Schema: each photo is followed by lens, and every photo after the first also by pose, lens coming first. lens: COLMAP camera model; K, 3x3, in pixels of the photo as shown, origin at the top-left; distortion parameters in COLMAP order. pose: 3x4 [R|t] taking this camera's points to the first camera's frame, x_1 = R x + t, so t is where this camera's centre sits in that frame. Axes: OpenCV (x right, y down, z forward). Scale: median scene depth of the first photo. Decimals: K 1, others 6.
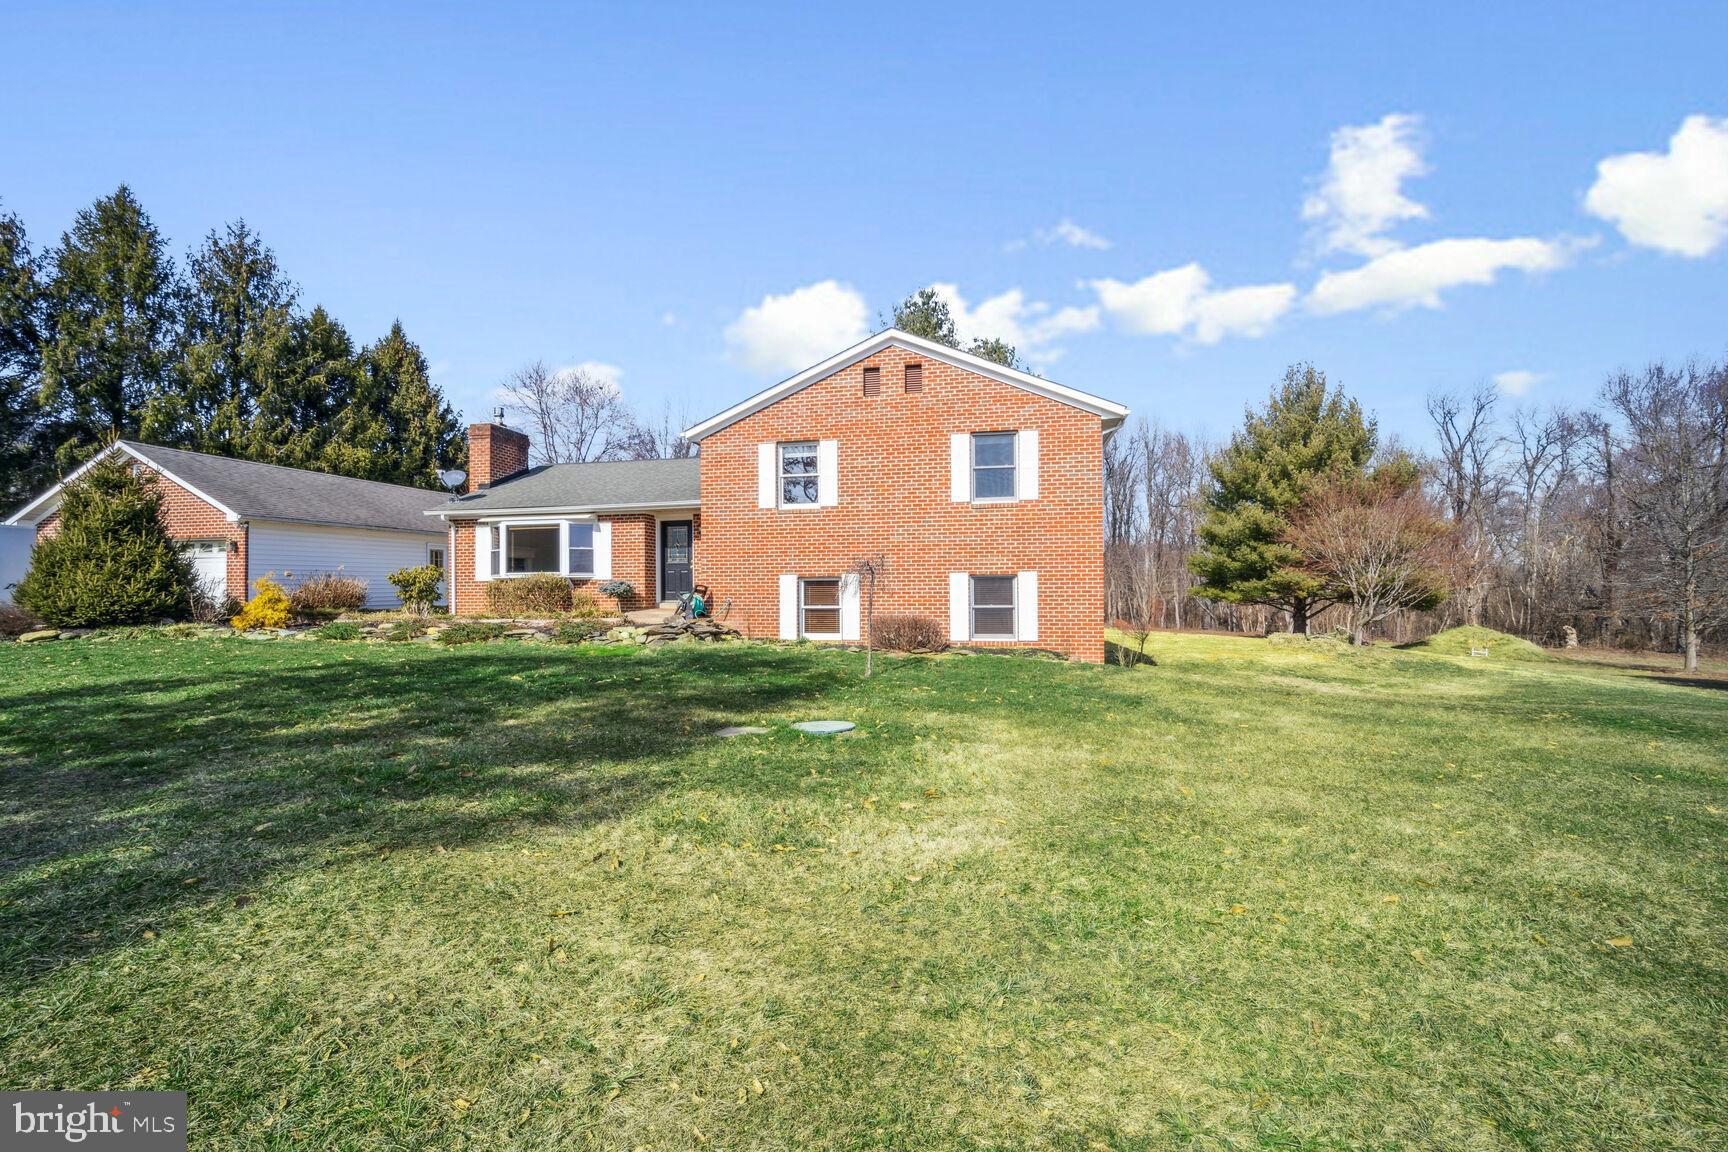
lens RADIAL K [[715.1, 0, 864.0], [0, 715.1, 576.0], [0, 0, 1]] dist [-0.012921, -0.000018]
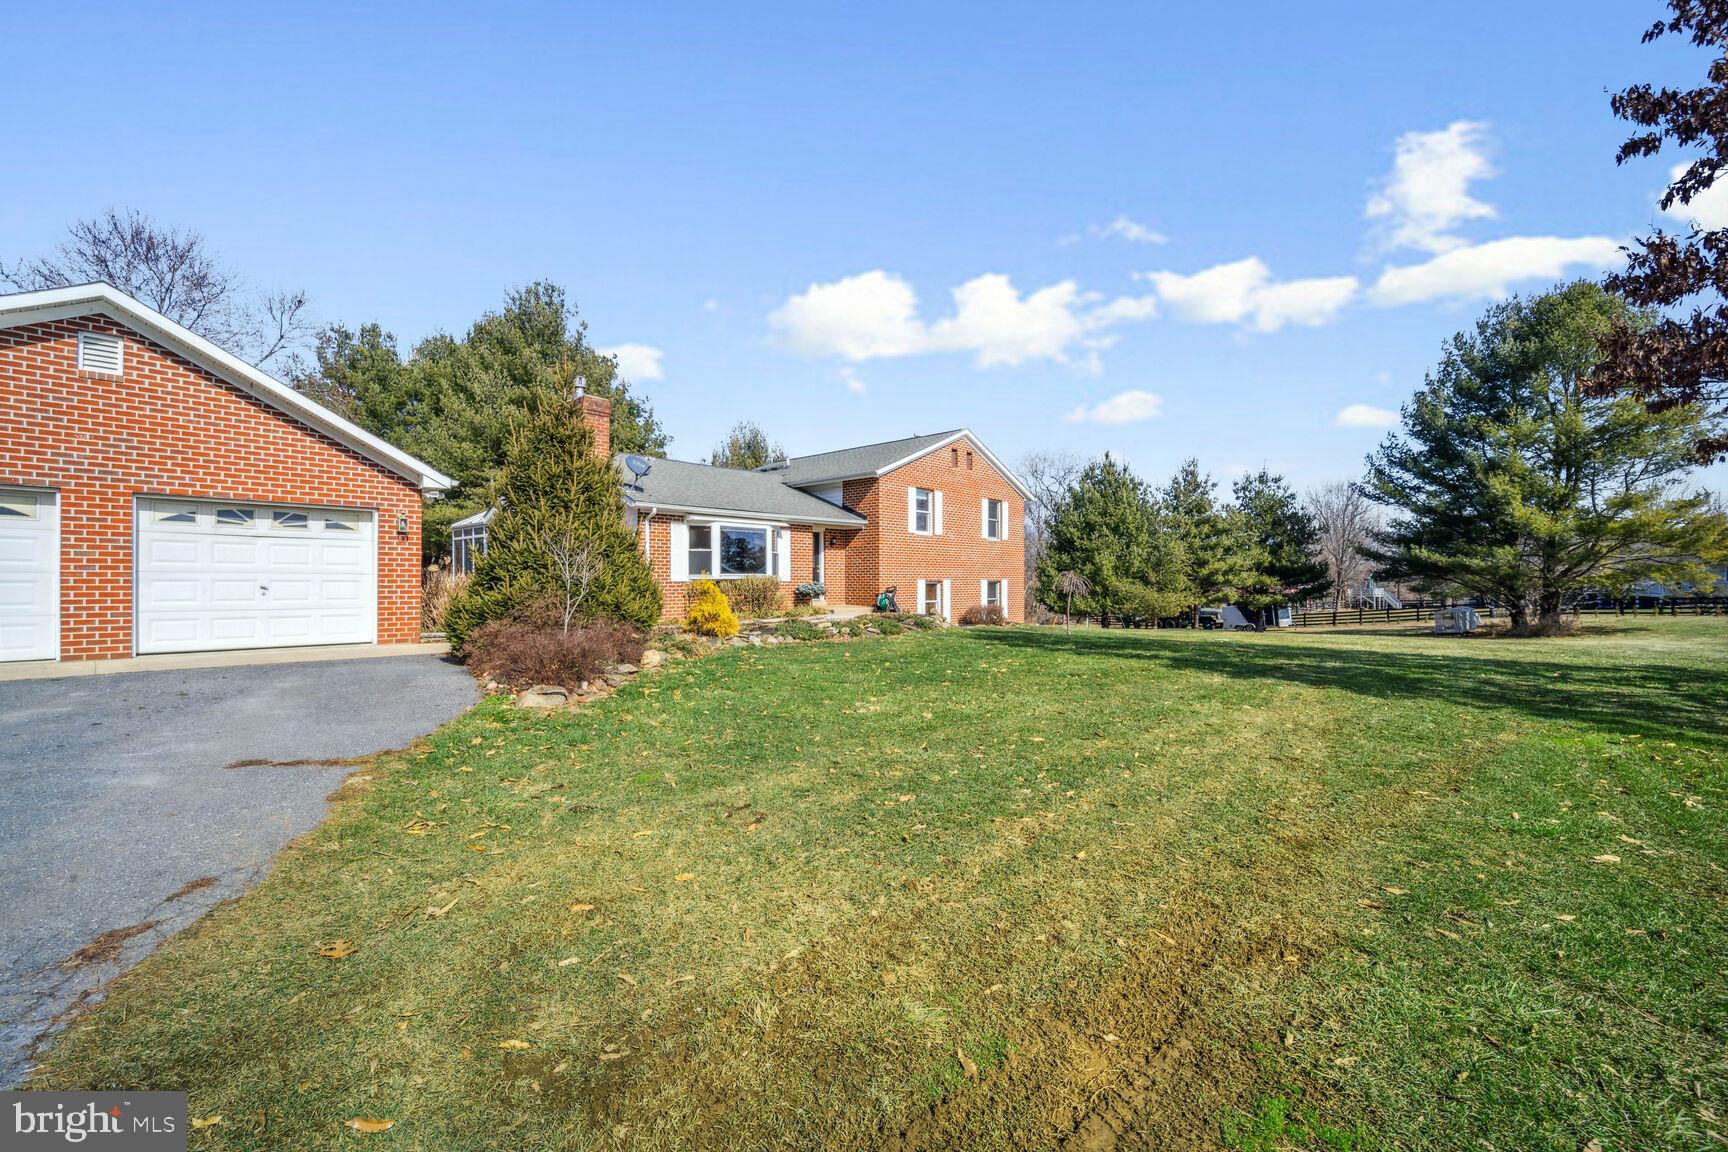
lens RADIAL K [[715.1, 0, 864.0], [0, 715.1, 576.0], [0, 0, 1]] dist [-0.012921, -0.000018]
pose [[0.511707, 0.014327, 0.859041, -1.267432], [-0.017393, 0.999829, -0.006315, 0.001658], [-0.858984, -0.011710, 0.511868, 0.316465]]
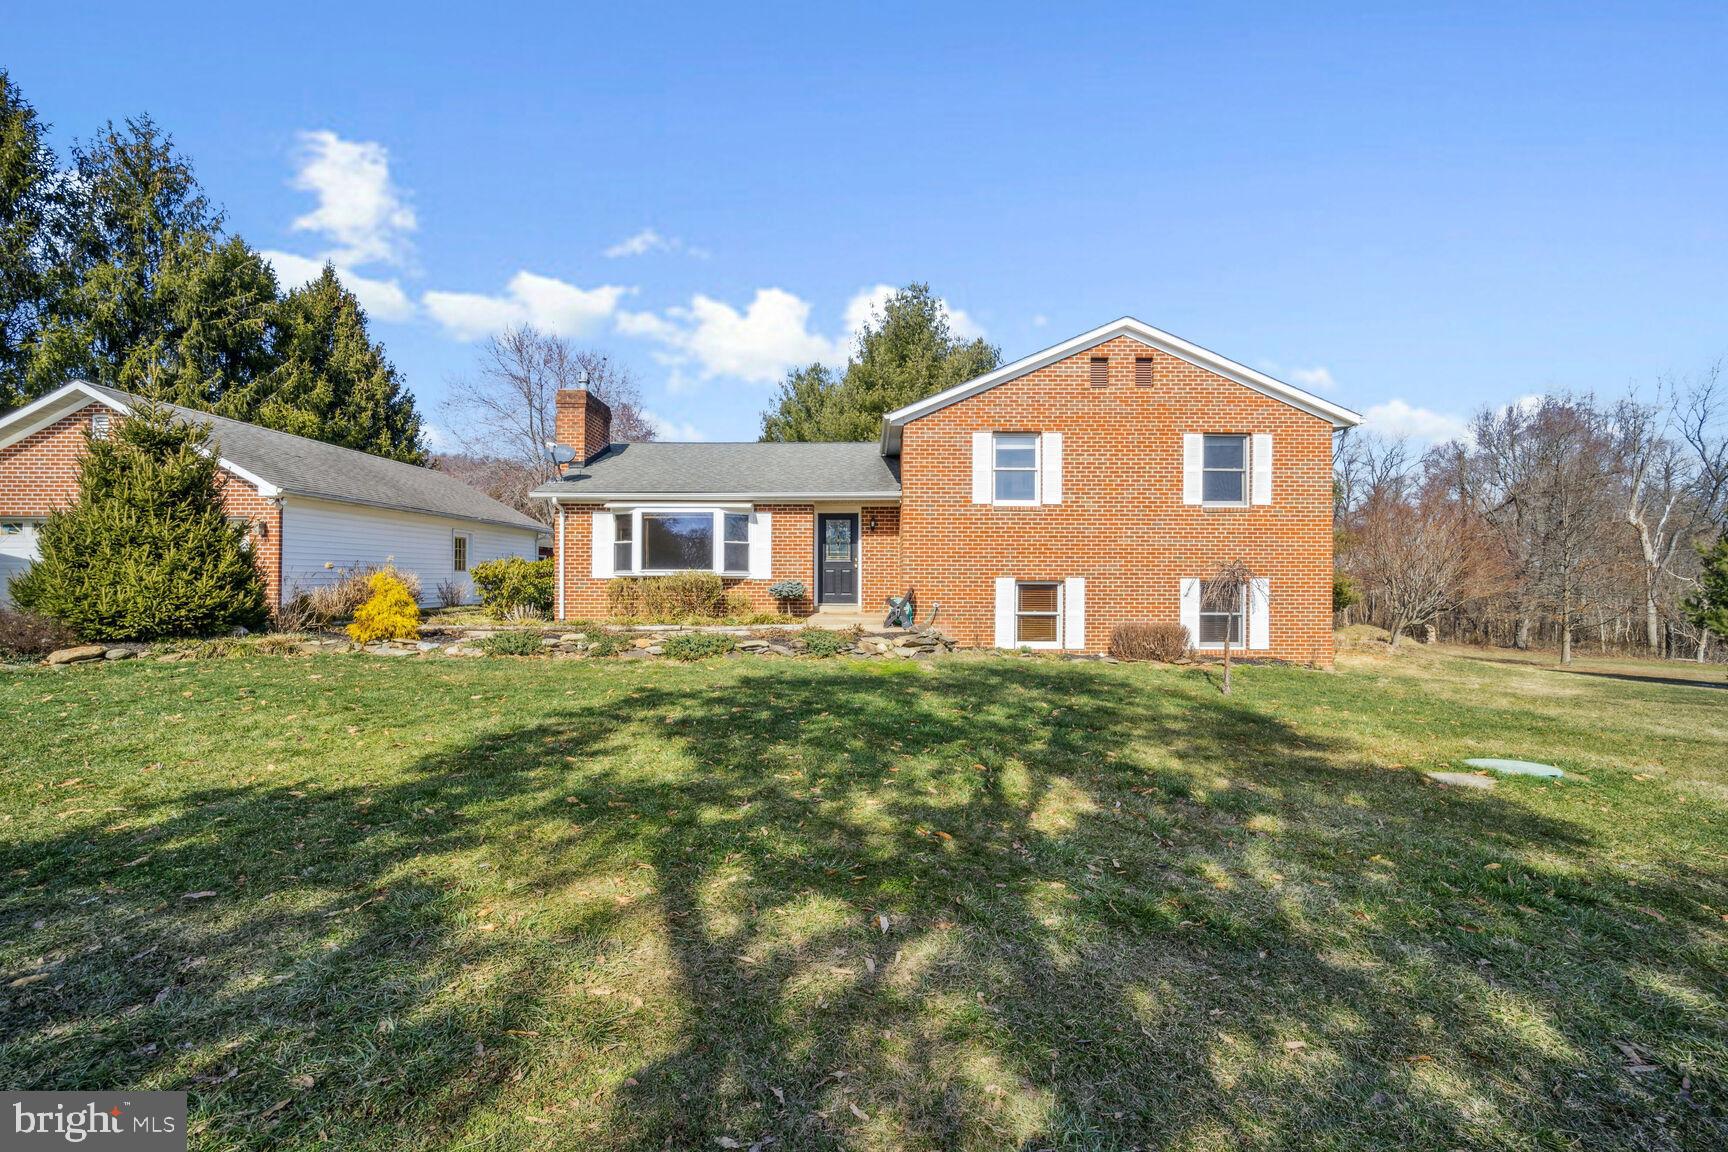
lens RADIAL K [[704.5, 0, 864.0], [0, 704.5, 576.0], [0, 0, 1]] dist [-0.021259, 0.004096]
pose [[0.981314, 0.014391, 0.191876, -0.406400], [-0.016174, 0.999839, 0.007733, -0.007316], [-0.191734, -0.010692, 0.981389, 0.137831]]
